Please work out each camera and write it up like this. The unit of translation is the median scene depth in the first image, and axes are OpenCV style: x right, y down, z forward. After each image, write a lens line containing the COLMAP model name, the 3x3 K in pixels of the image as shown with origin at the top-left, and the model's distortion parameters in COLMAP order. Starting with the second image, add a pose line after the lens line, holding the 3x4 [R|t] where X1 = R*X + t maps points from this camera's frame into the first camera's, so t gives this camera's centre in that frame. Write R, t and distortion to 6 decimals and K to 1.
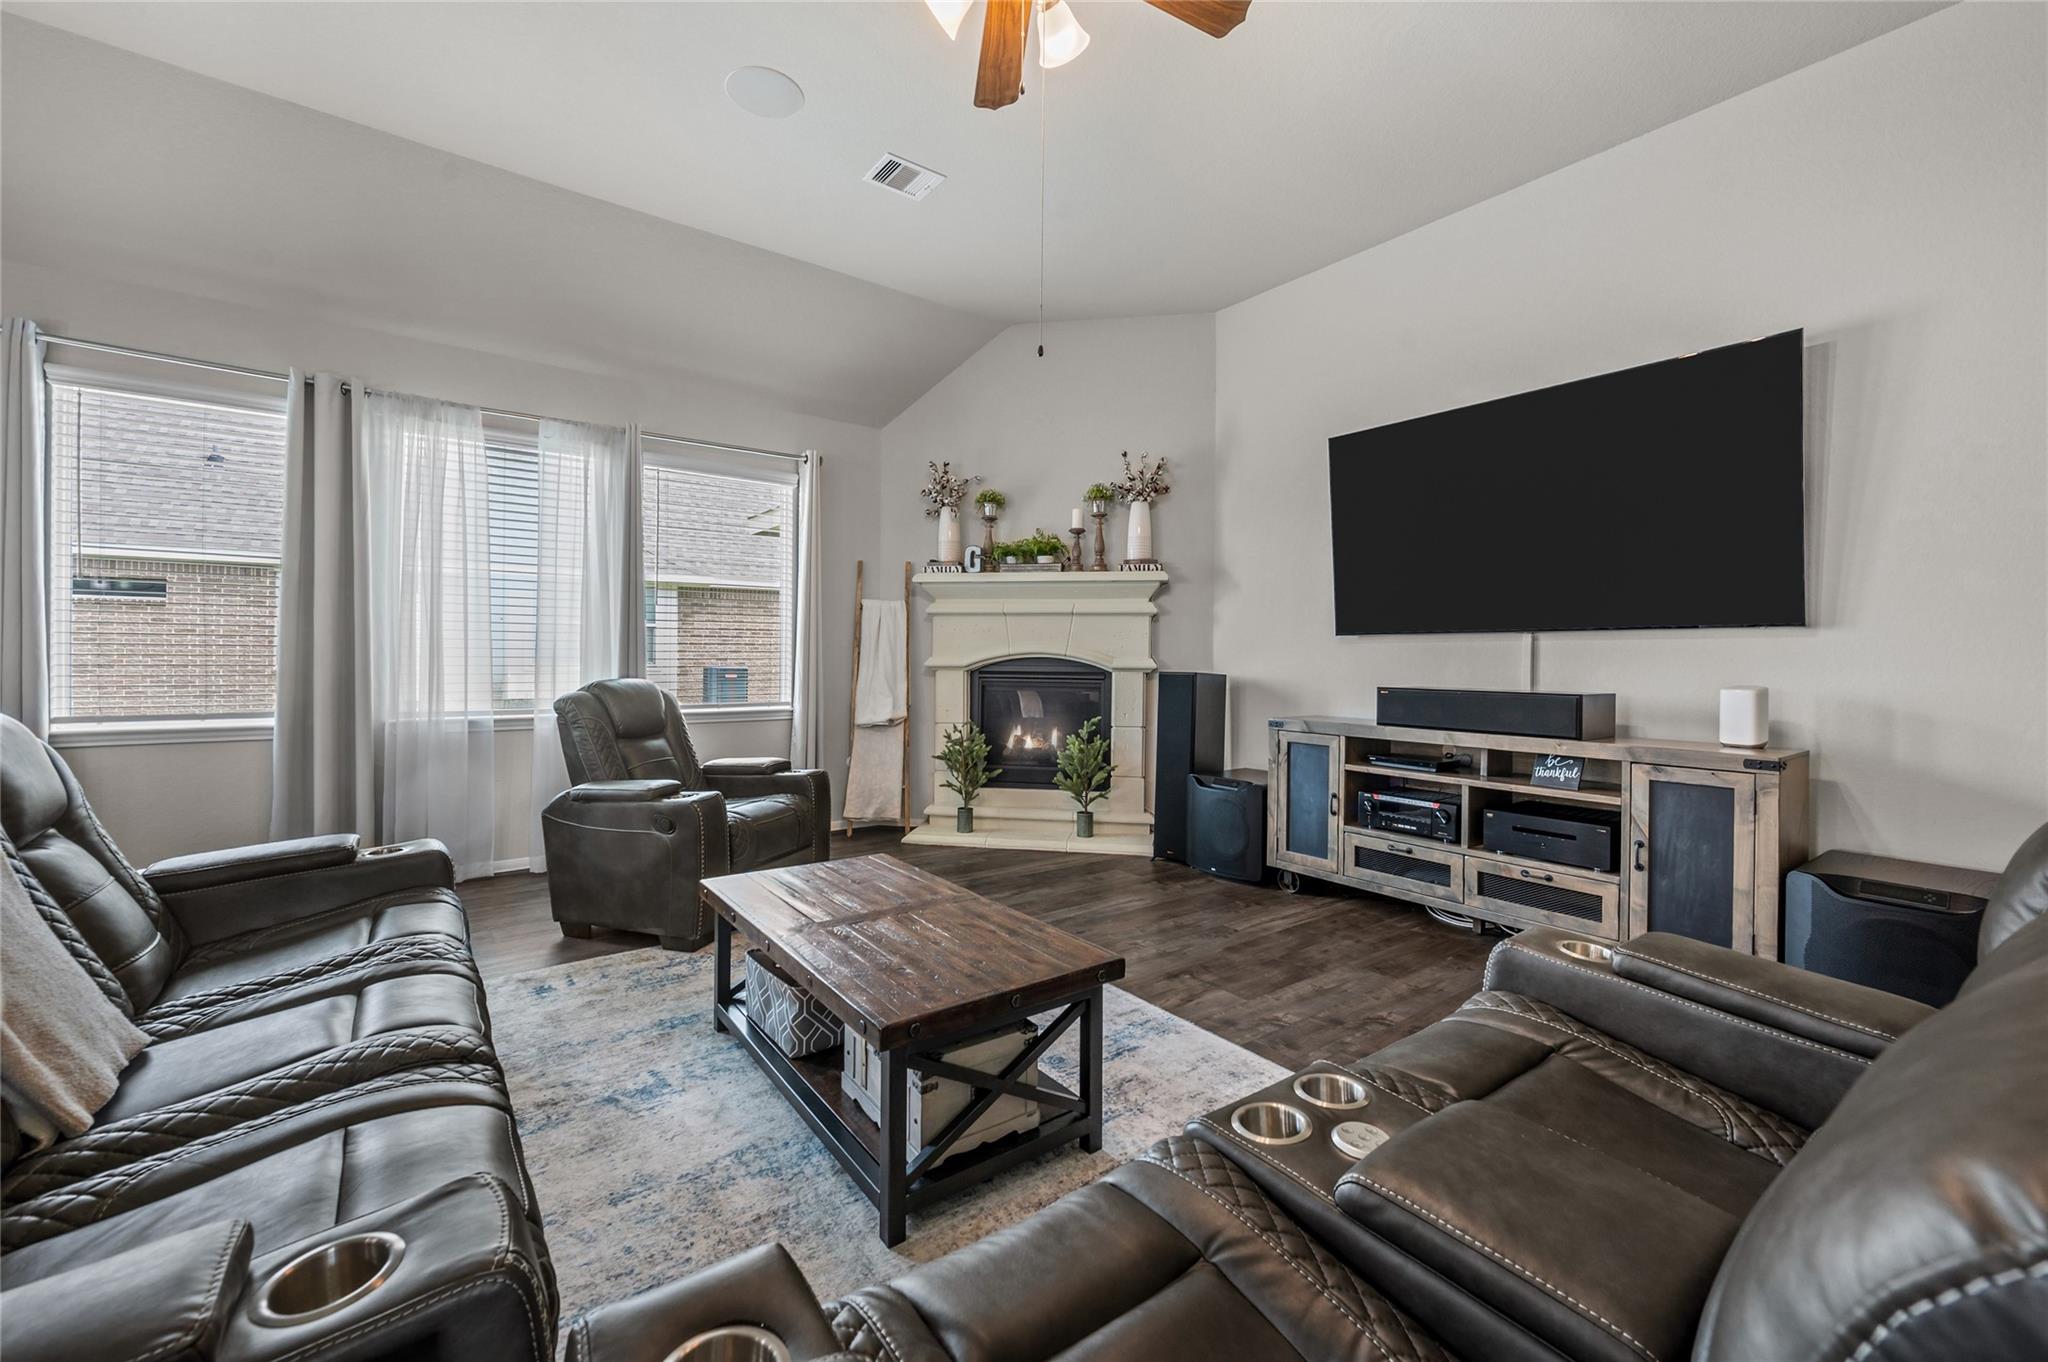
lens RADIAL K [[825.6, 0, 1027.9], [0, 825.6, 653.8], [0, 0, 1]] dist [-0.000397, 0.000912]
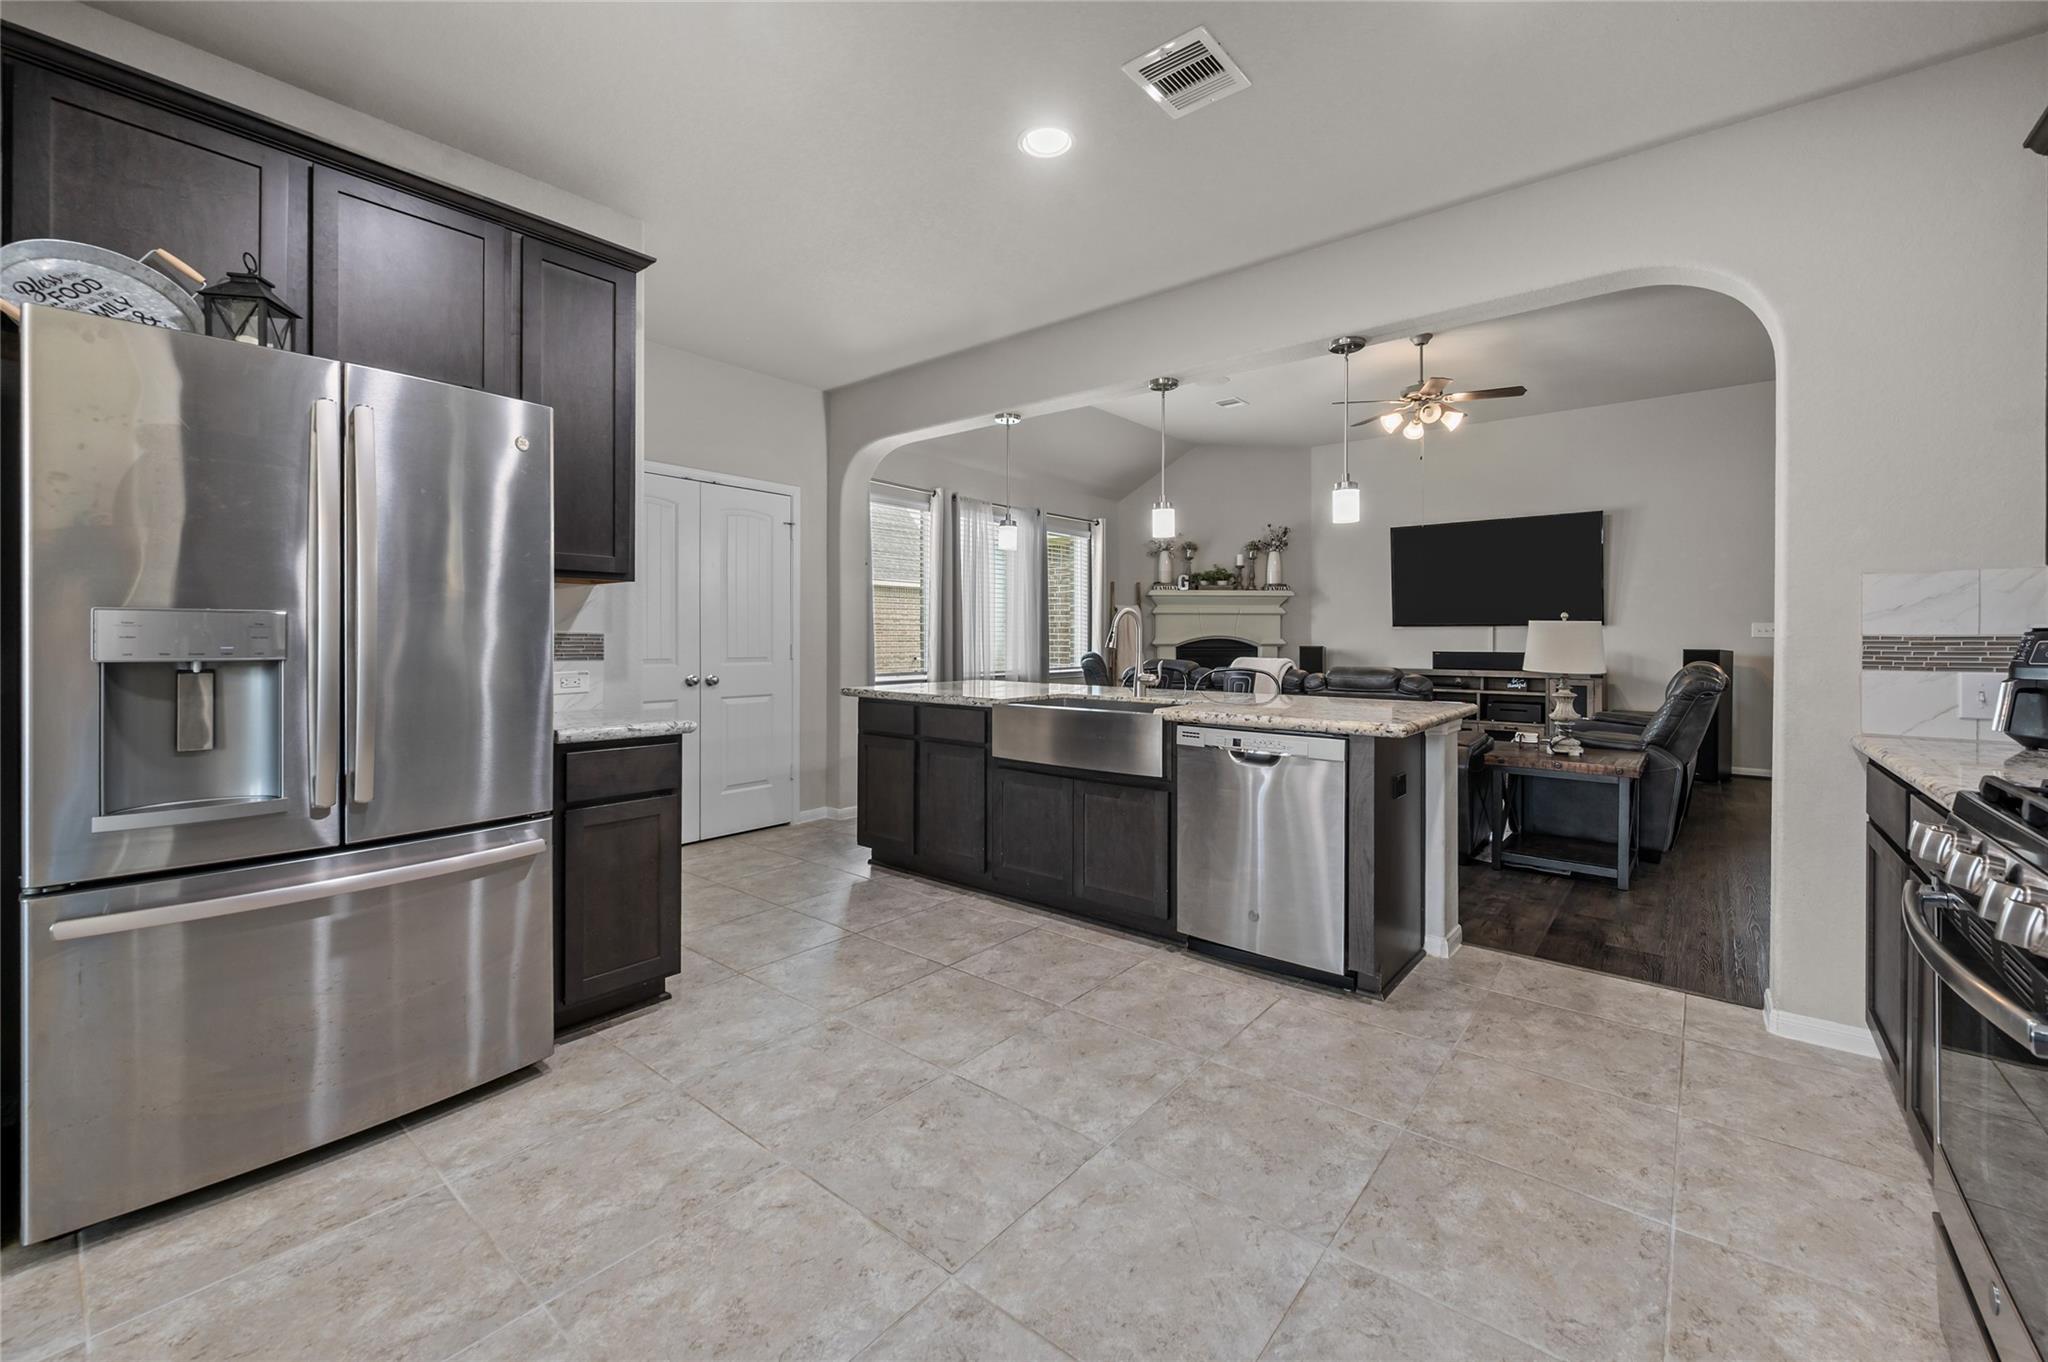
lens RADIAL K [[825.6, 0, 1022.5], [0, 825.6, 637.3], [0, 0, 1]] dist [-0.000397, 0.000912]
pose [[0.971907, -0.007351, 0.235251, -0.826880], [0.005846, 0.999958, 0.007096, -0.013435], [-0.235294, -0.005521, 0.971909, -0.624459]]
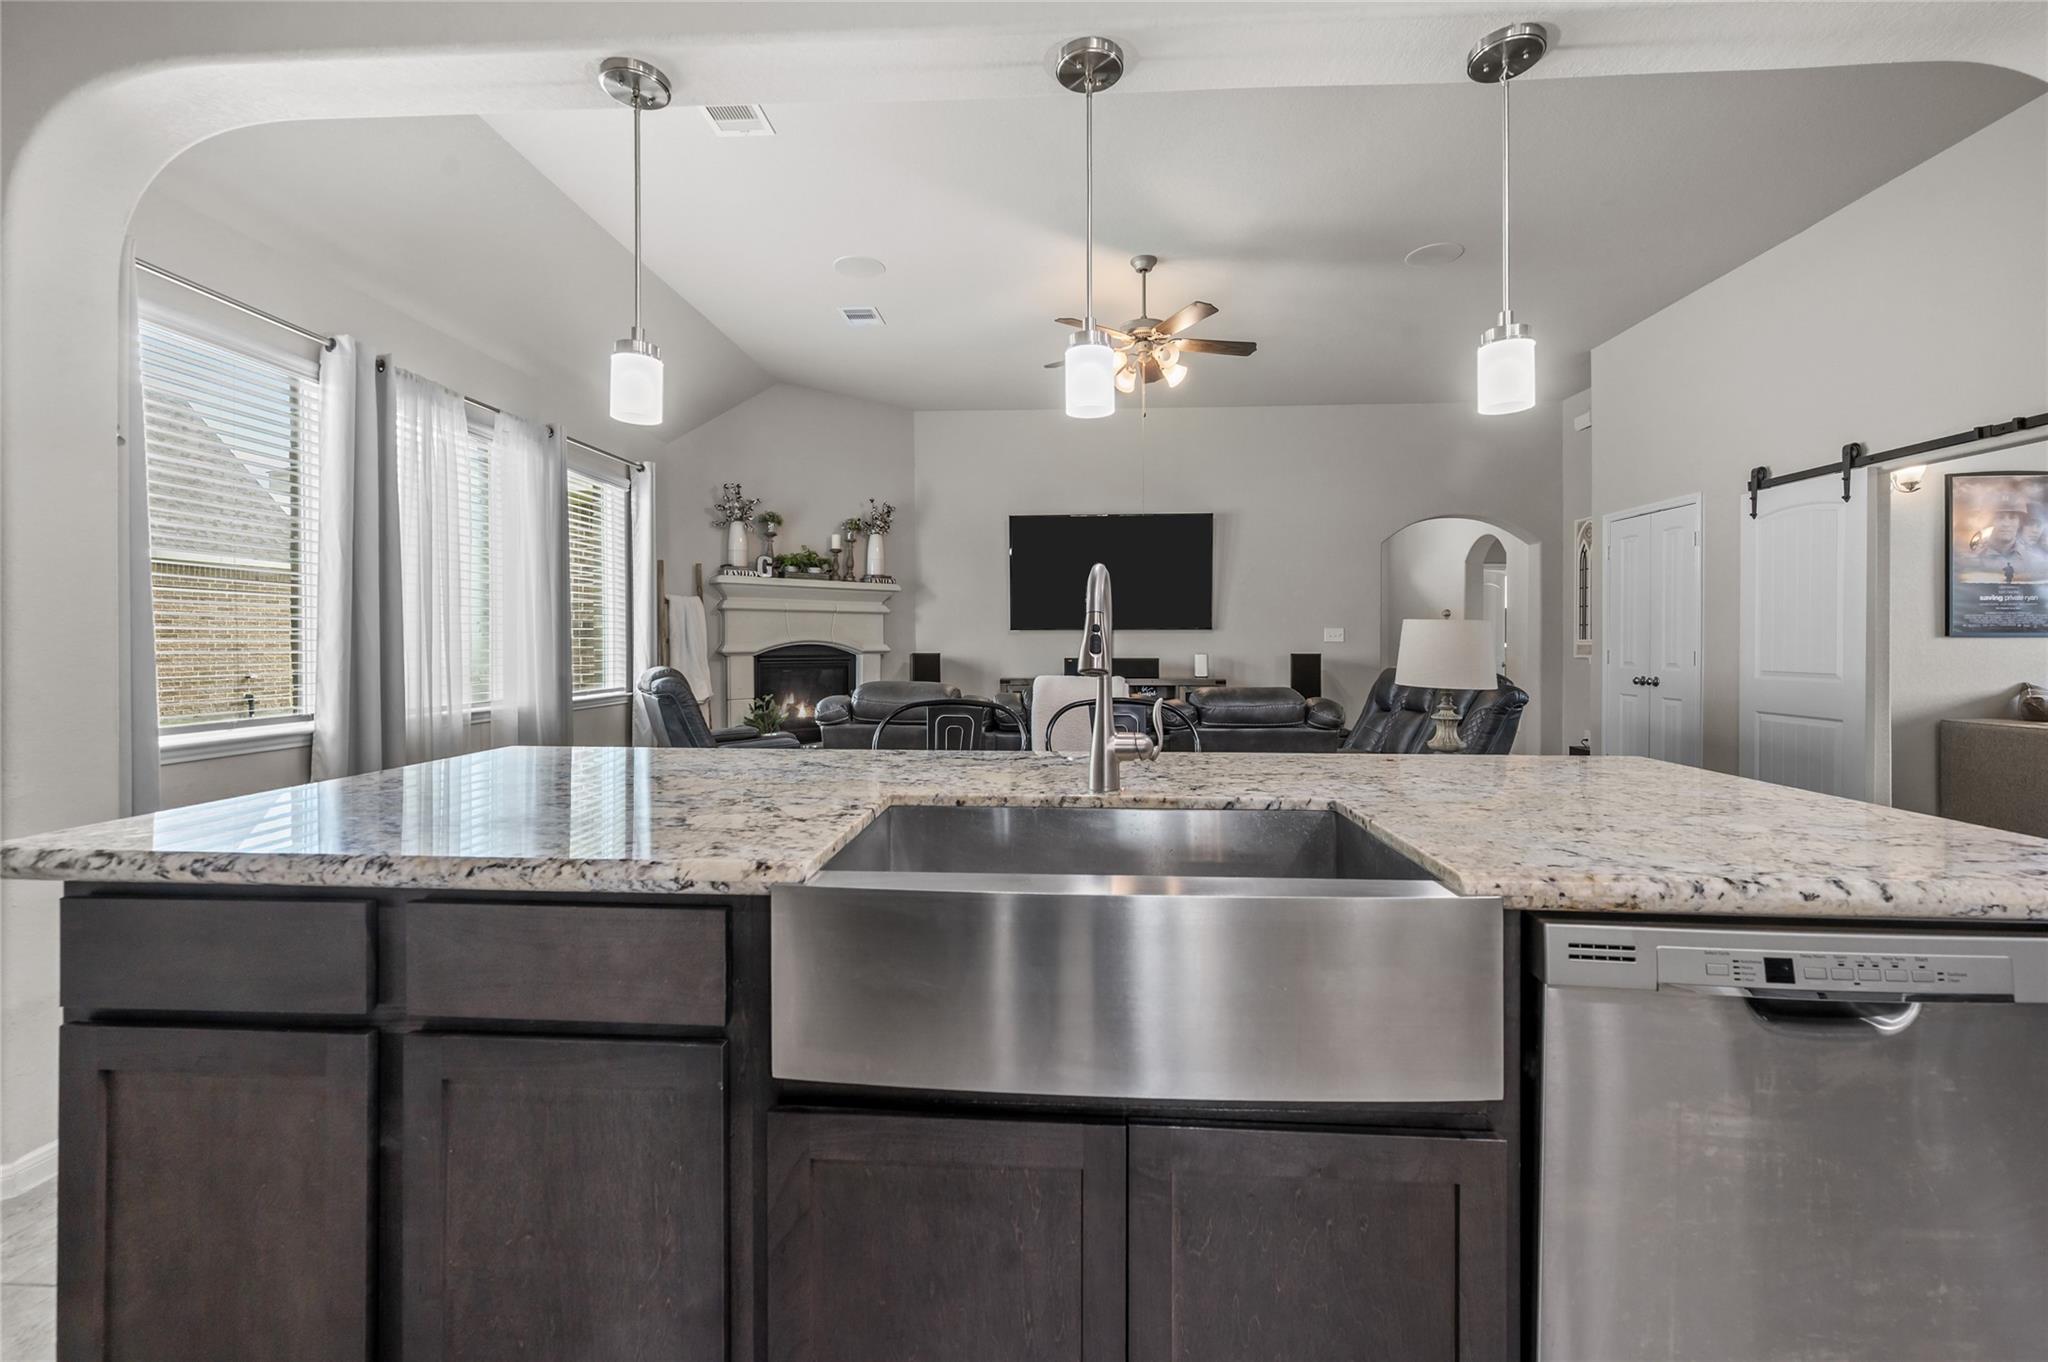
lens RADIAL K [[825.6, 0, 1023.6], [0, 825.6, 644.0], [0, 0, 1]] dist [-0.000397, 0.000912]
pose [[0.645145, -0.009500, 0.764001, -0.795808], [0.001863, 0.999939, 0.010860, -0.009721], [-0.764058, -0.005582, 0.645123, -0.115949]]
